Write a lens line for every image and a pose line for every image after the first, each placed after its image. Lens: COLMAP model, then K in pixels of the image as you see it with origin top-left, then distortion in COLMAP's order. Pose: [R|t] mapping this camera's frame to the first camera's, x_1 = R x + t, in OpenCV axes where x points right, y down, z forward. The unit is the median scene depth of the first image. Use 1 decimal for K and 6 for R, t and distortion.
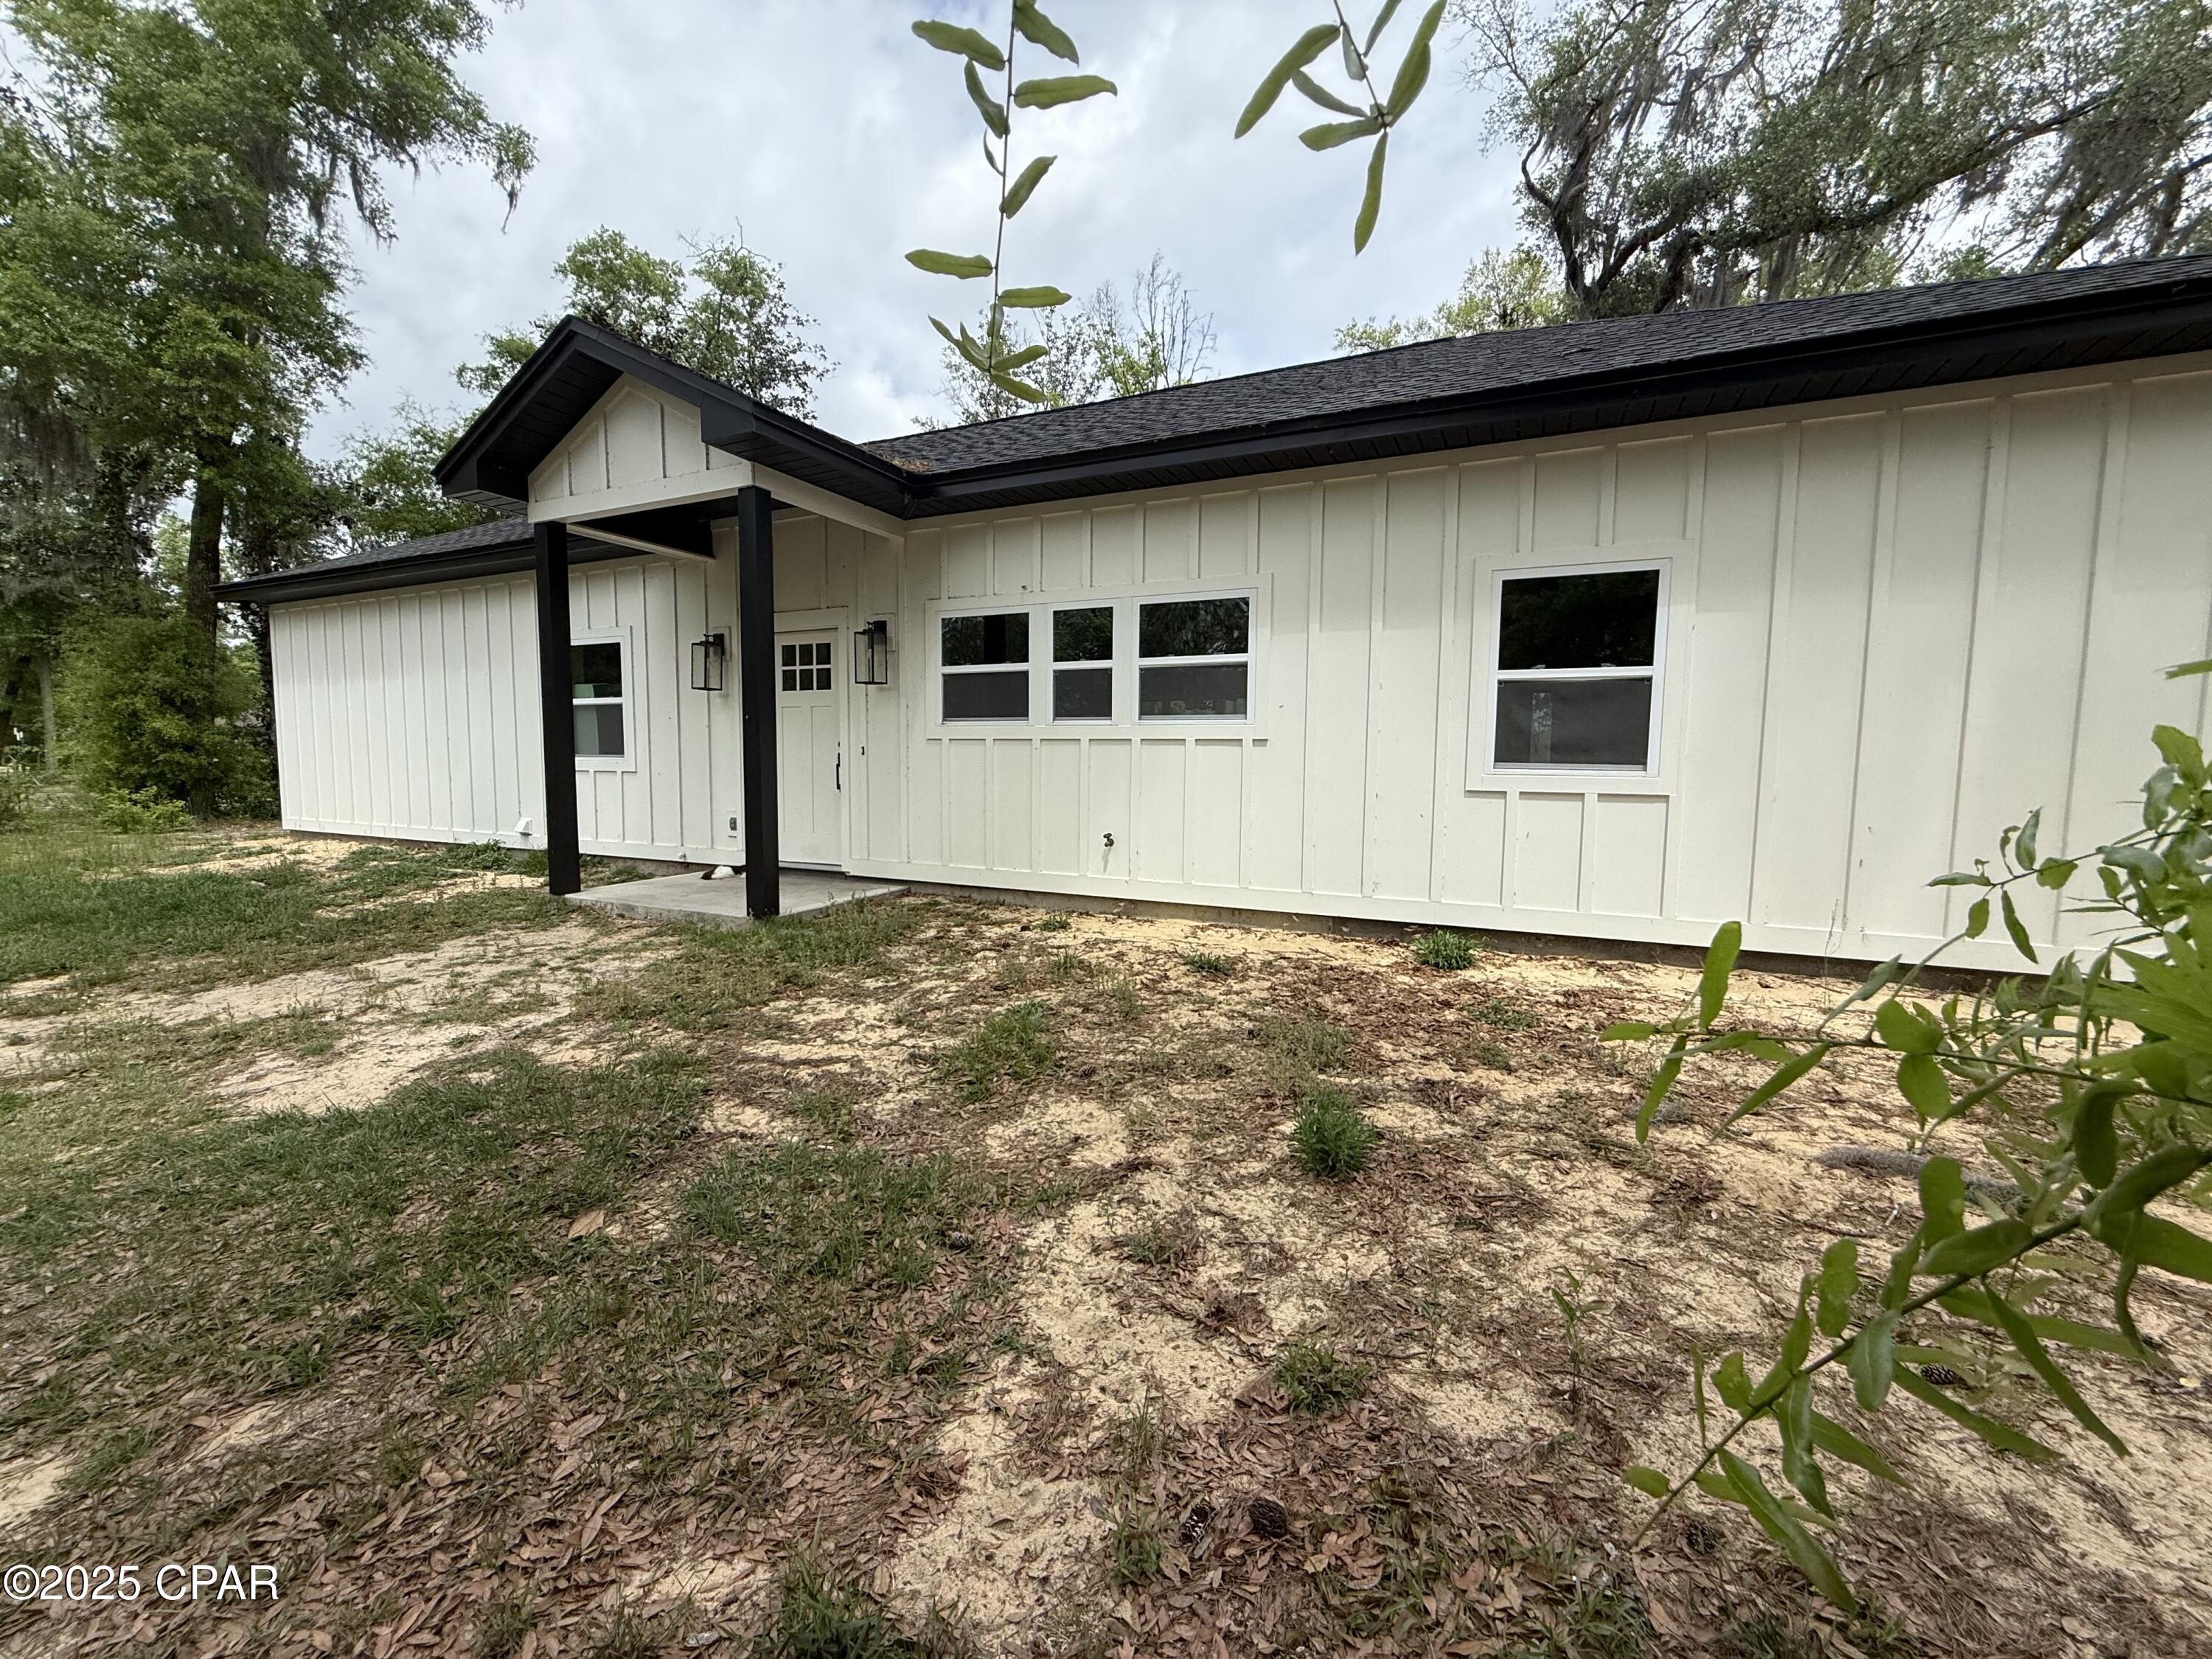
lens RADIAL K [[886.4, 0, 1110.0], [0, 886.4, 826.5], [0, 0, 1]] dist [0.001069, 0.000047]
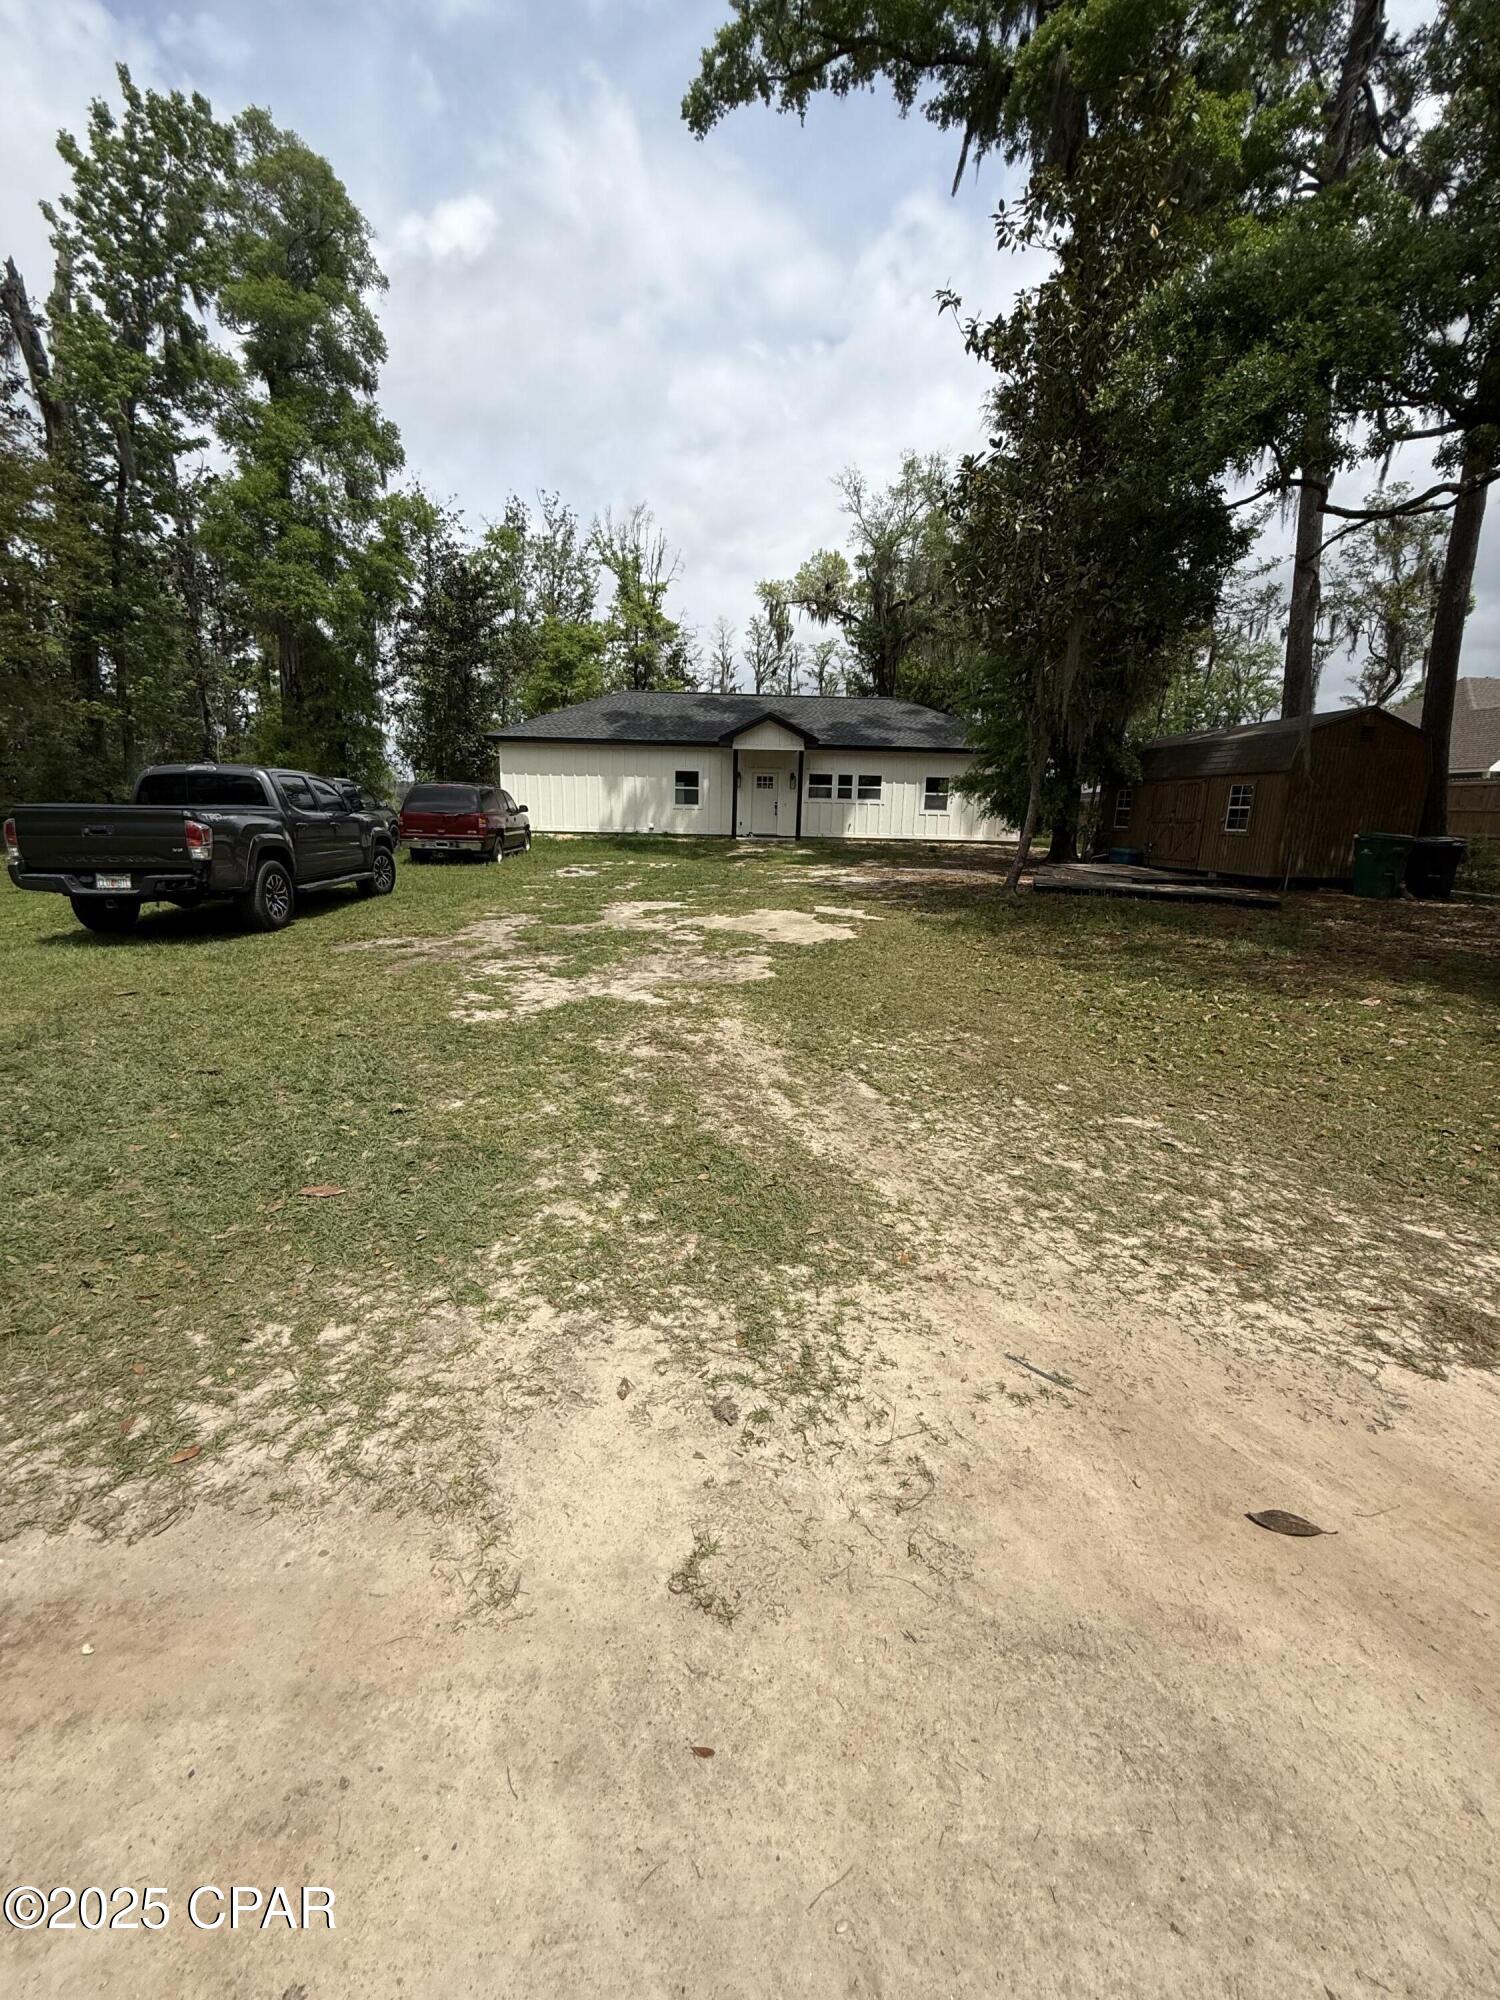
lens RADIAL K [[794.0, 0, 753.2], [0, 794.0, 989.3], [0, 0, 1]] dist [-0.000546, 0.000004]
pose [[0.889919, -0.090197, 0.447112, -2.611351], [0.020051, 0.987041, 0.159209, 0.207995], [-0.455678, -0.132718, 0.880195, -2.798209]]
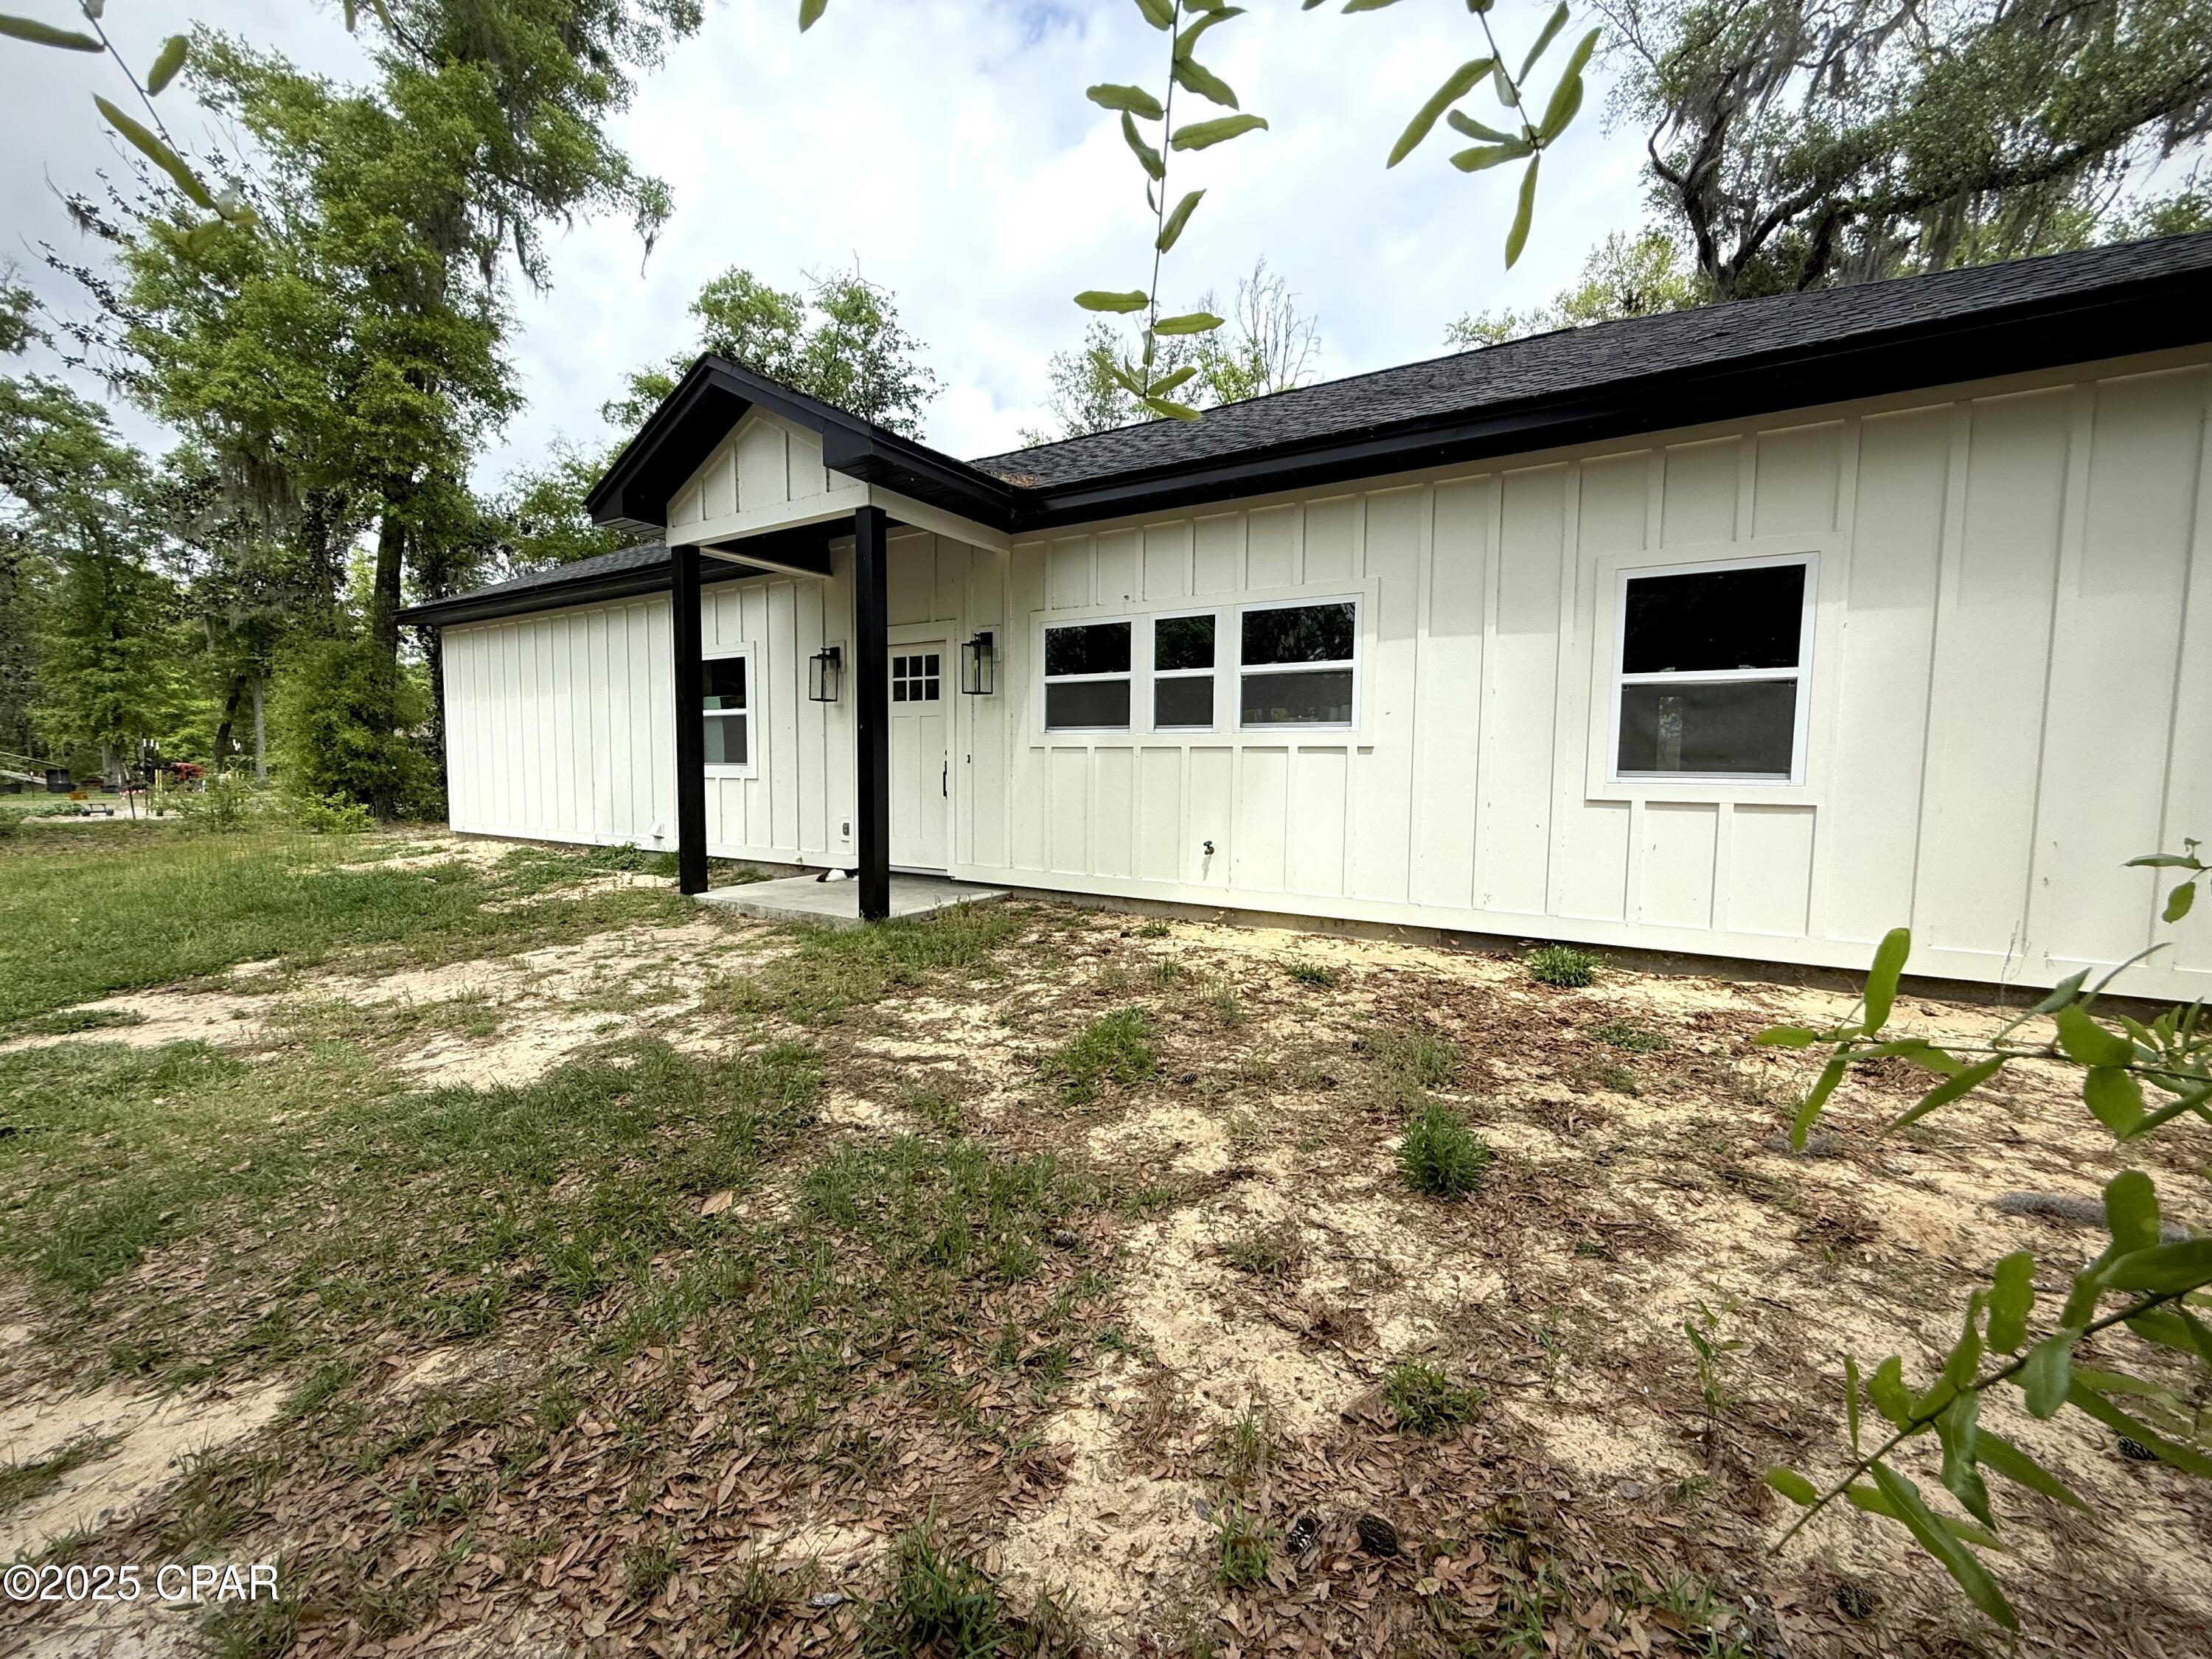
lens RADIAL K [[886.4, 0, 1111.3], [0, 886.4, 827.0], [0, 0, 1]] dist [0.001069, 0.000047]
pose [[0.994191, 0.007217, -0.107385, -0.004173], [-0.008176, 0.999930, -0.008495, 0.001162], [0.107317, 0.009323, 0.994181, -0.004809]]
